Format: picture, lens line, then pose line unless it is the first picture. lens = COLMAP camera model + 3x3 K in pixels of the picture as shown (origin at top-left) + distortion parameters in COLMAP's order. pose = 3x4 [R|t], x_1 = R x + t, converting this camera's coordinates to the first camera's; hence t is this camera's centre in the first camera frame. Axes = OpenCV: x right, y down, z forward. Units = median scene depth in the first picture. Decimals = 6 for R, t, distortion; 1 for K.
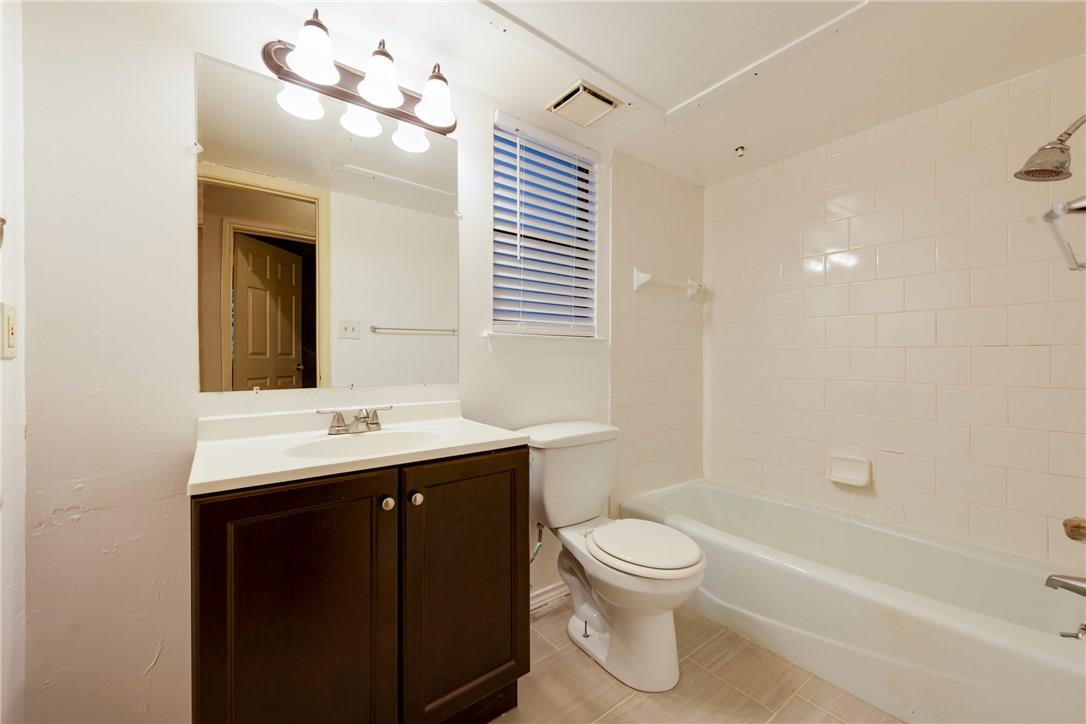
lens RADIAL K [[426.4, 0, 546.5], [0, 426.4, 359.9], [0, 0, 1]] dist [0.009637, -0.002325]
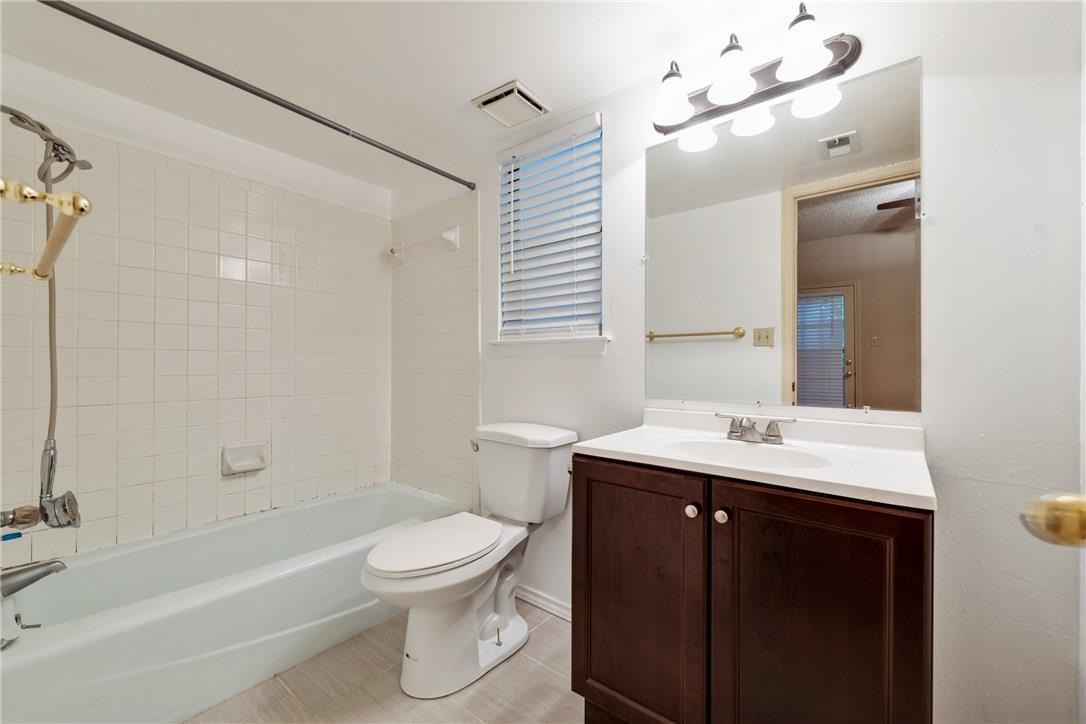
lens RADIAL K [[434.4, 0, 546.9], [0, 434.4, 364.4], [0, 0, 1]] dist [0.002388, 0.000266]
pose [[0.222442, -0.005081, -0.974933, 0.410743], [-0.003425, 0.999976, -0.005993, 0.002752], [0.974940, 0.004673, 0.222419, 0.325745]]
